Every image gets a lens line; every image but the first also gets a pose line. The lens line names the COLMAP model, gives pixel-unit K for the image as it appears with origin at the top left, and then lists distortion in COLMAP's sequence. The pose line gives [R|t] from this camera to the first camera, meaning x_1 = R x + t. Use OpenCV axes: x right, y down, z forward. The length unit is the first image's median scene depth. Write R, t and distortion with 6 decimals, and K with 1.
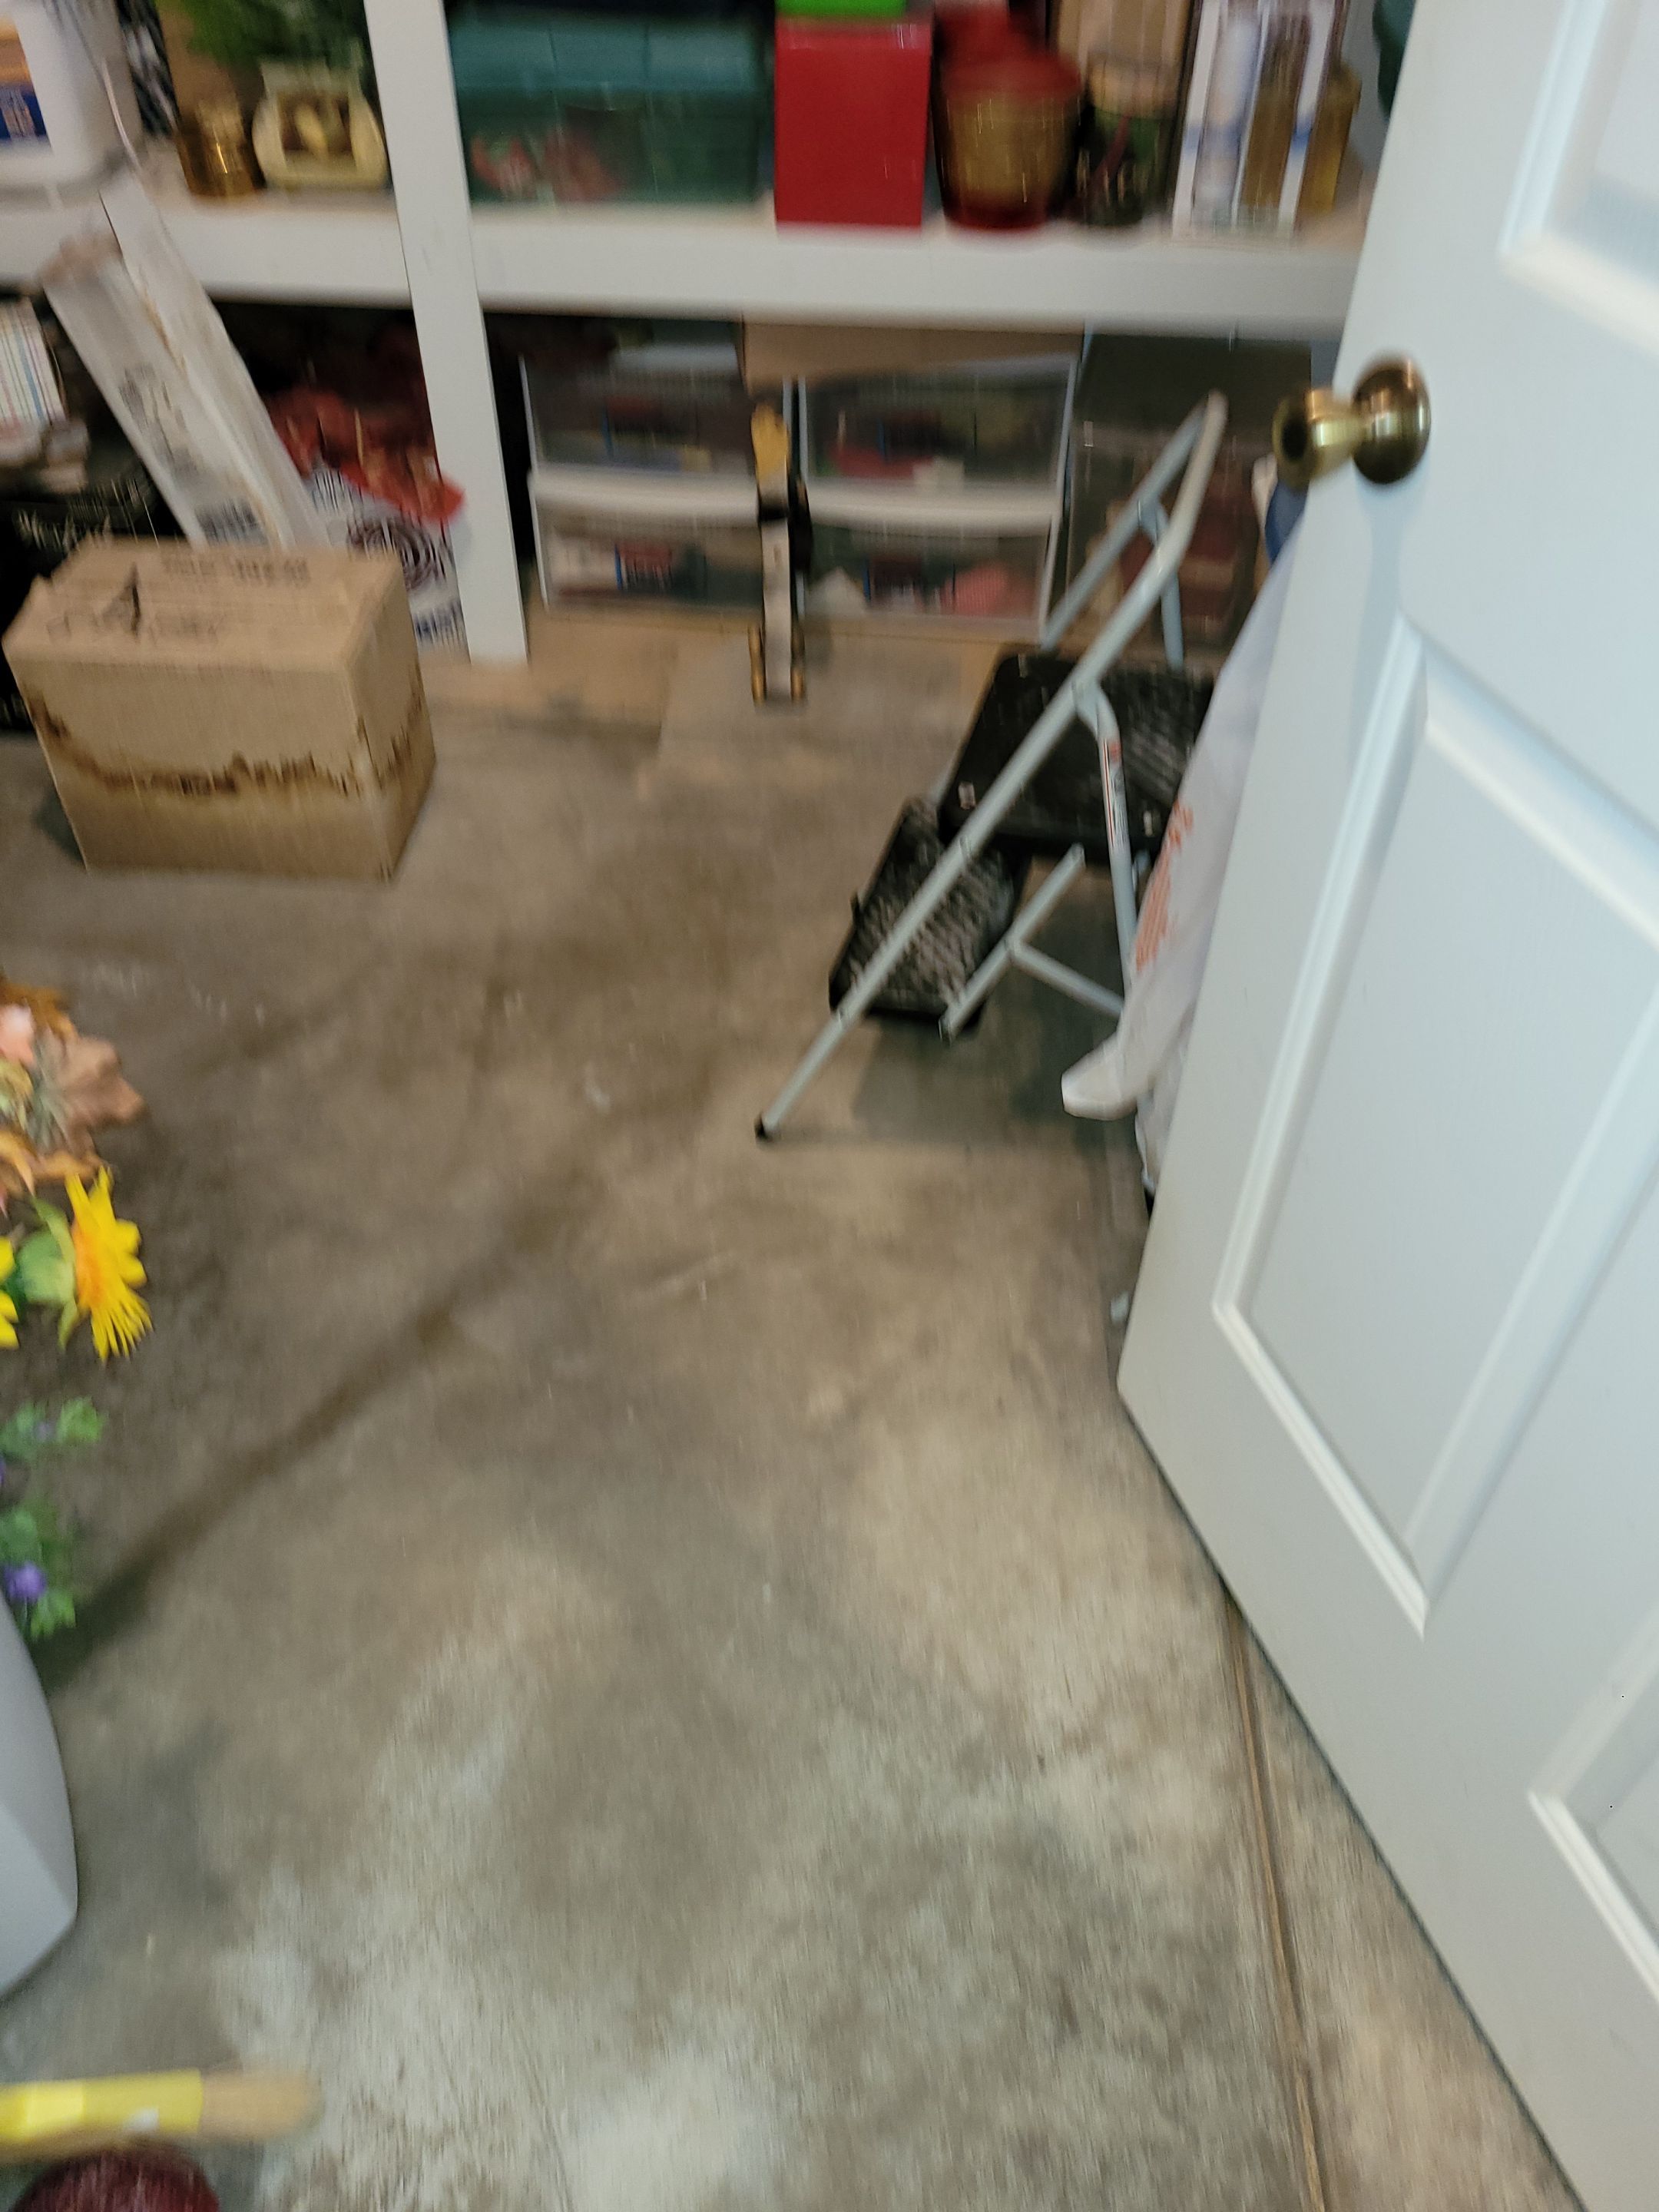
lens RADIAL K [[1664.0, 0, 824.8], [0, 1664.0, 1107.0], [0, 0, 1]] dist [0.049125, -0.026872]
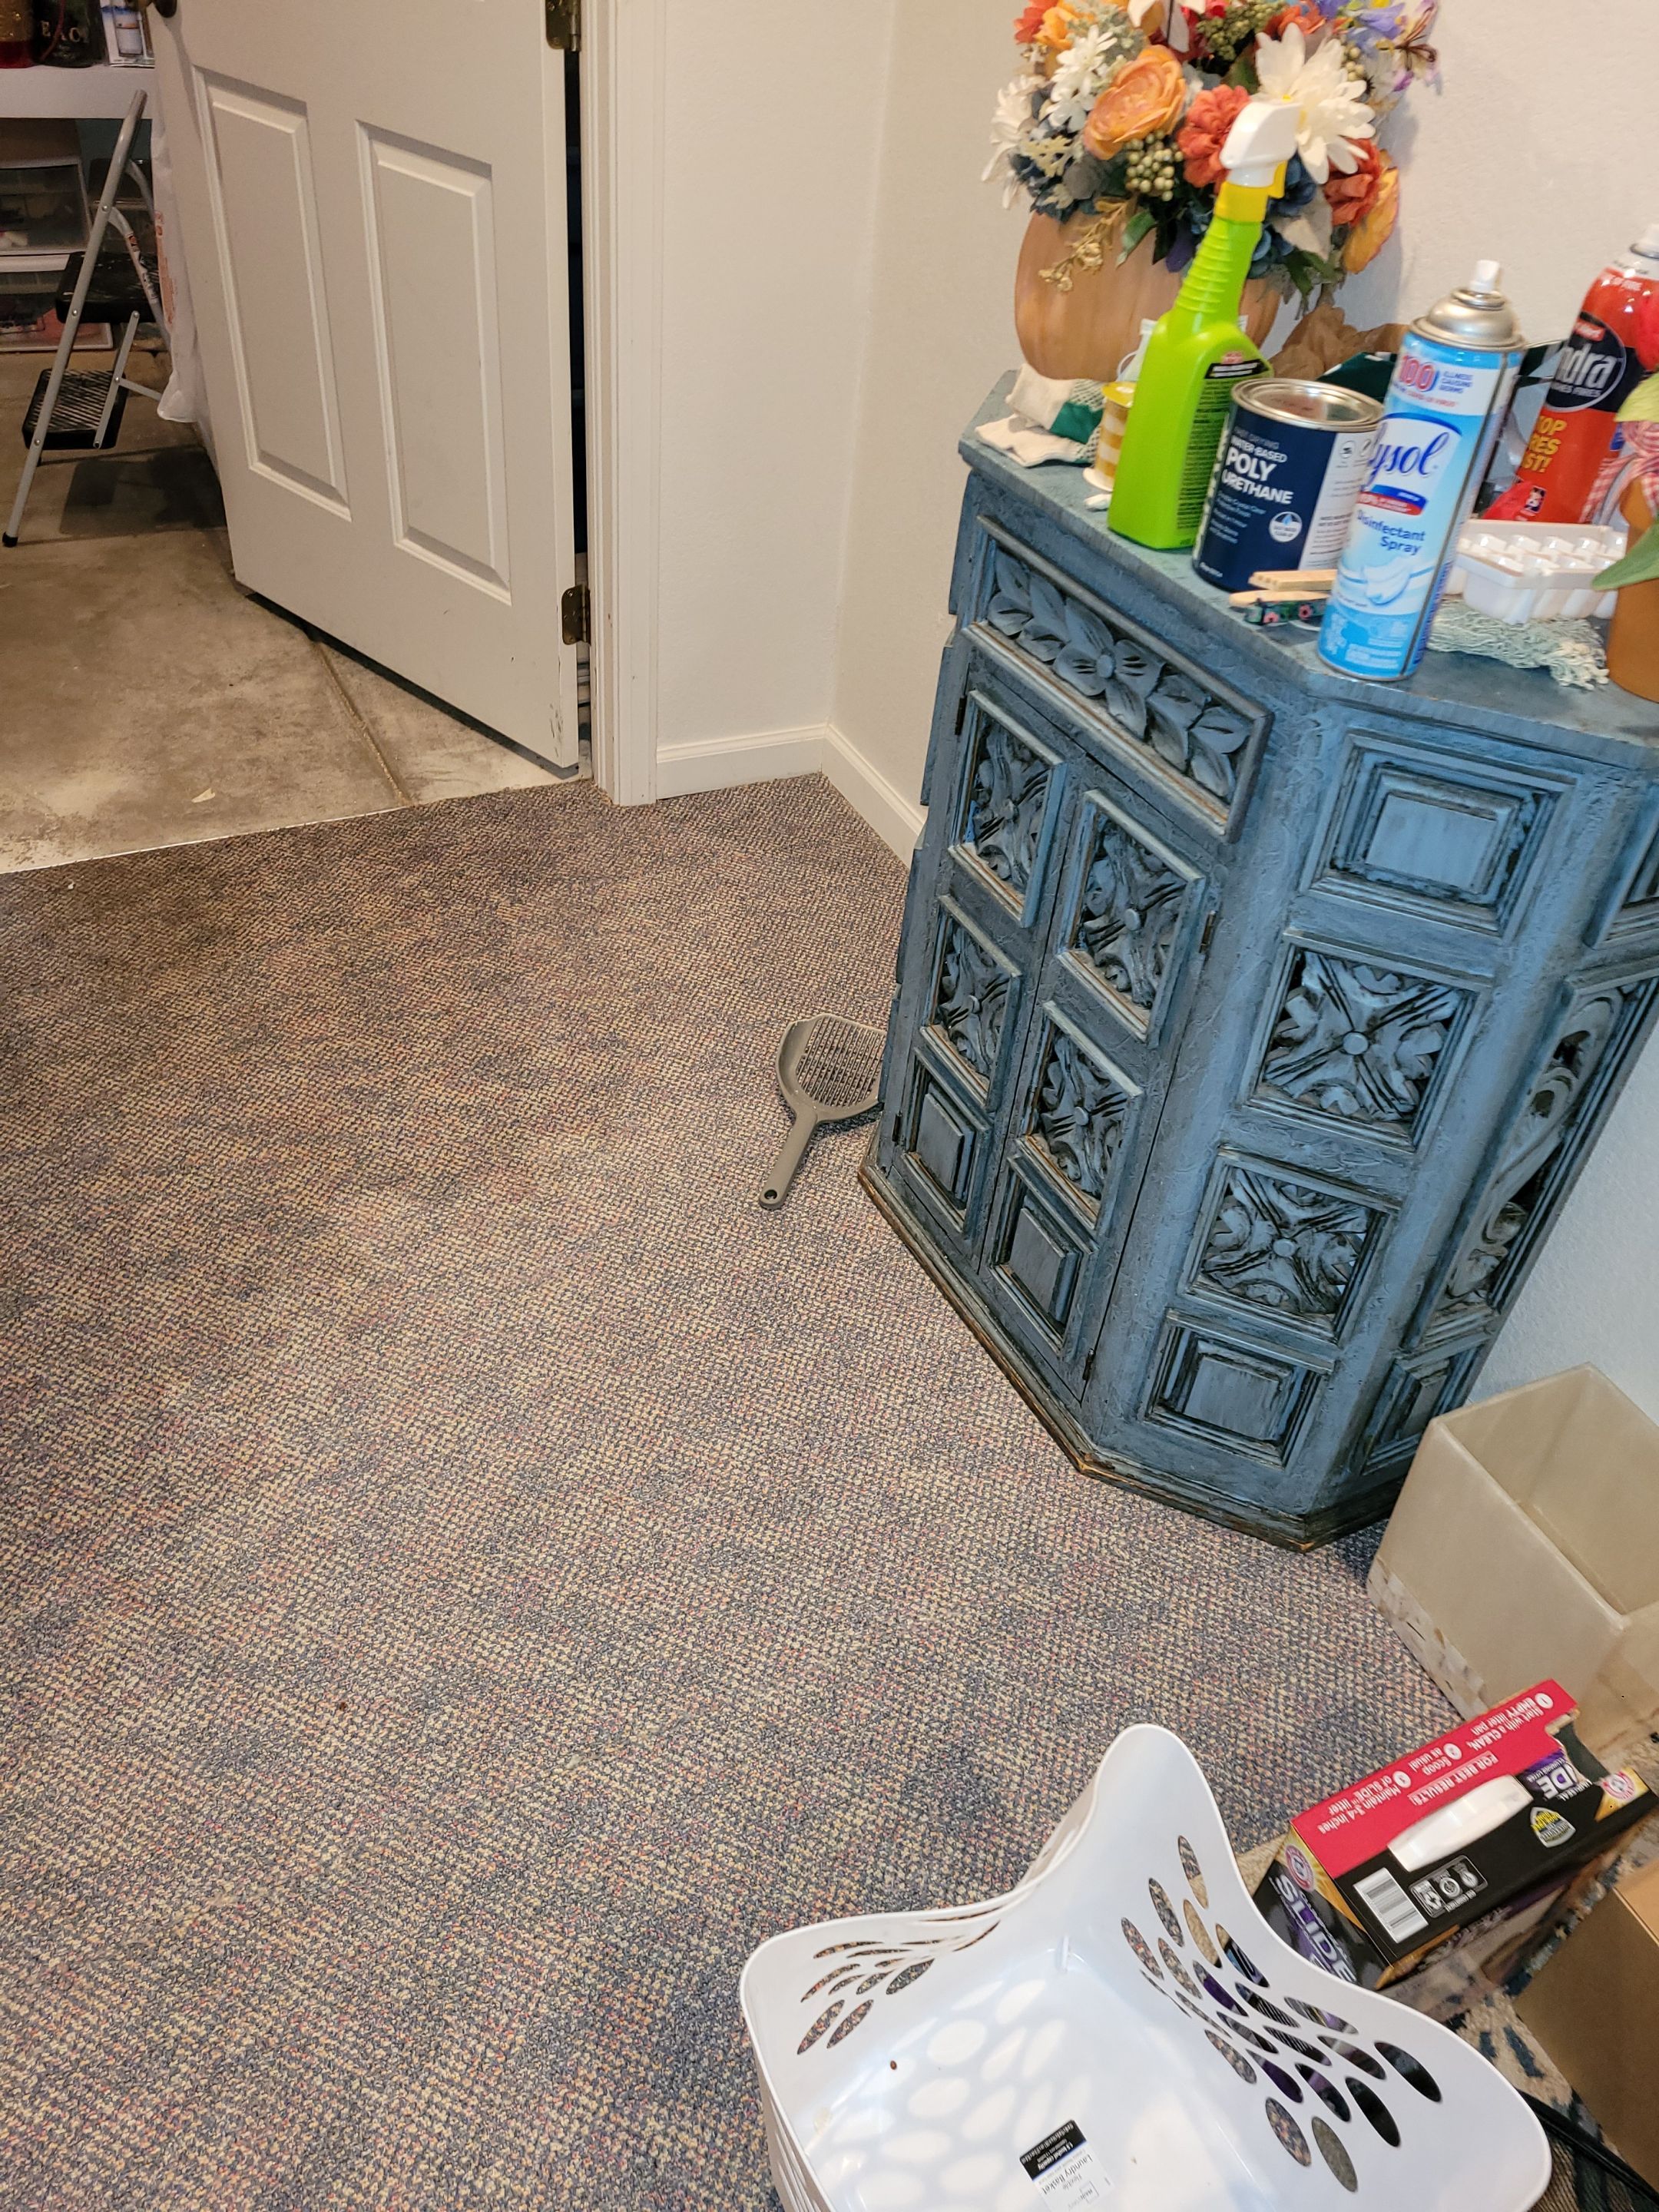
lens RADIAL K [[1664.0, 0, 838.3], [0, 1664.0, 1107.1], [0, 0, 1]] dist [0.049125, -0.026872]
pose [[0.871805, -0.257346, 0.416809, -0.197843], [0.279555, 0.960096, 0.008059, 0.959309], [-0.402251, 0.109496, 0.908958, -1.050820]]
